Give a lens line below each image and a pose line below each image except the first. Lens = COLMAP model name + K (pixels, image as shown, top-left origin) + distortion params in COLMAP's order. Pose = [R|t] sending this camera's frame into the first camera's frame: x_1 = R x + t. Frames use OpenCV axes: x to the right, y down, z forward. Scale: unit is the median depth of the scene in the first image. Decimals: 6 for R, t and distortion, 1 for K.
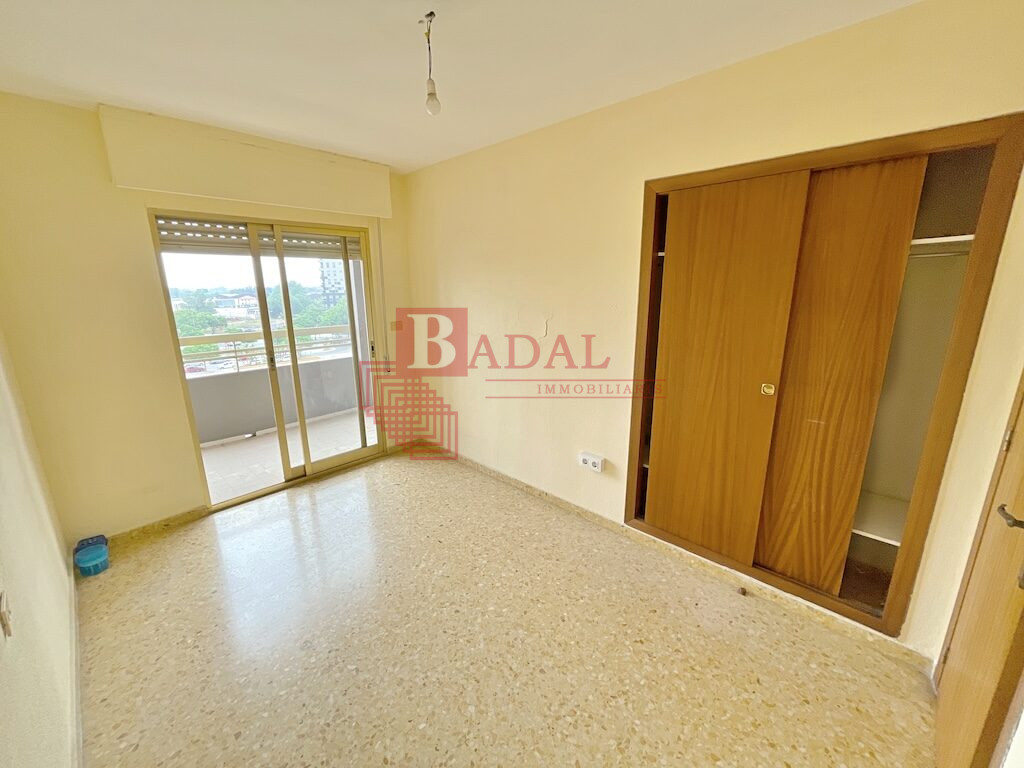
lens RADIAL K [[412.4, 0, 512.8], [0, 412.4, 382.0], [0, 0, 1]] dist [-0.006211, 0.000838]
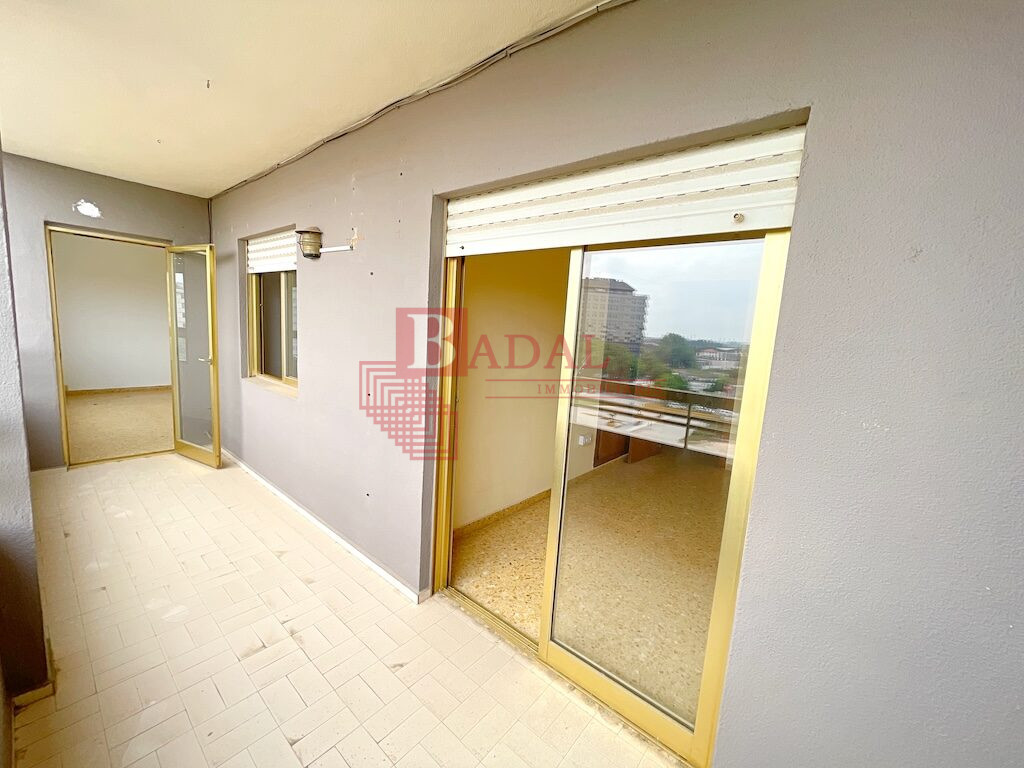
lens RADIAL K [[412.4, 0, 513.1], [0, 412.4, 383.7], [0, 0, 1]] dist [-0.006211, 0.000838]
pose [[-0.049821, -0.136357, 0.989406, -1.556267], [0.169458, 0.975119, 0.142921, -0.324541], [-0.984277, 0.174783, -0.025475, 1.584312]]
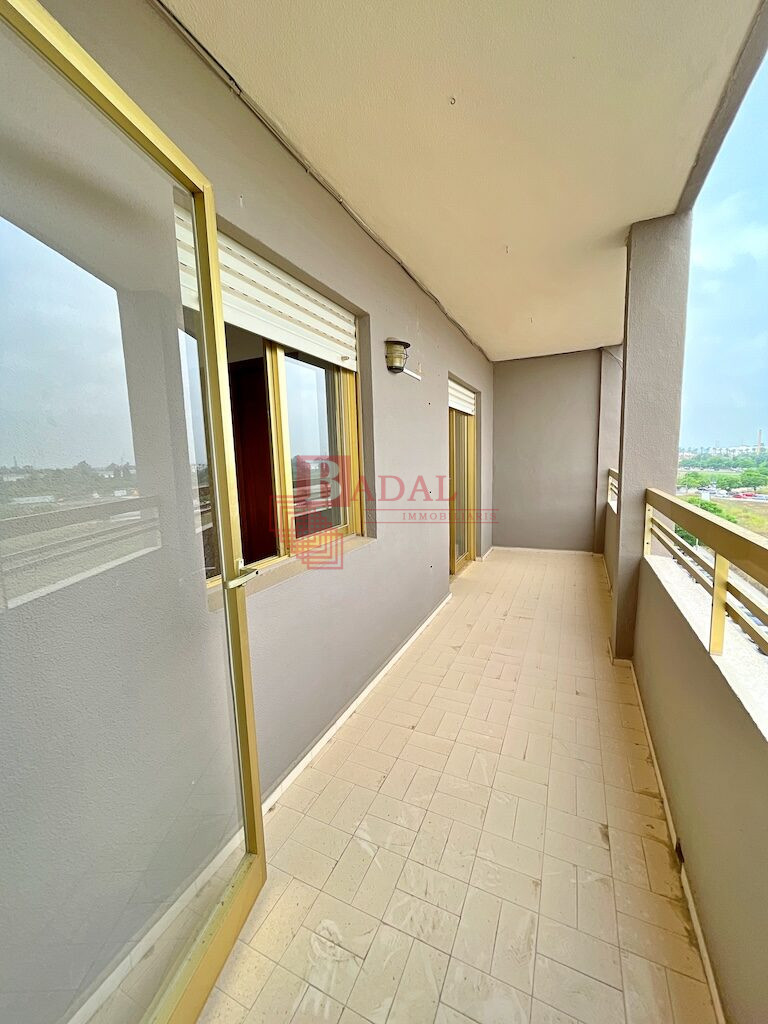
lens RADIAL K [[412.4, 0, 386.9], [0, 412.4, 513.3], [0, 0, 1]] dist [-0.006211, 0.000838]
pose [[-0.947072, 0.073799, -0.312424, 0.140853], [-0.042773, 0.935530, 0.350648, -0.646976], [0.318159, 0.345452, -0.882857, 3.215433]]
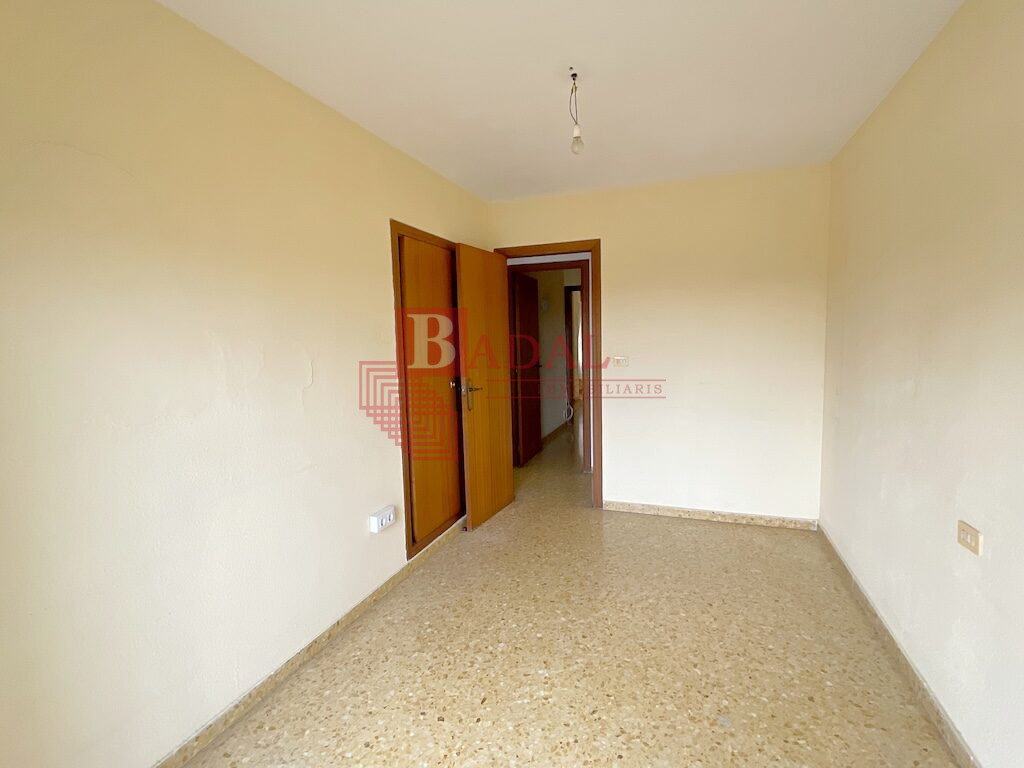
lens RADIAL K [[486.2, 0, 513.6], [0, 486.2, 383.5], [0, 0, 1]] dist [-0.000573, -0.000034]
pose [[-0.393307, -0.078089, 0.916085, -1.002317], [0.237268, 0.954016, 0.183190, -0.236467], [-0.888264, 0.289407, -0.356693, 1.303425]]
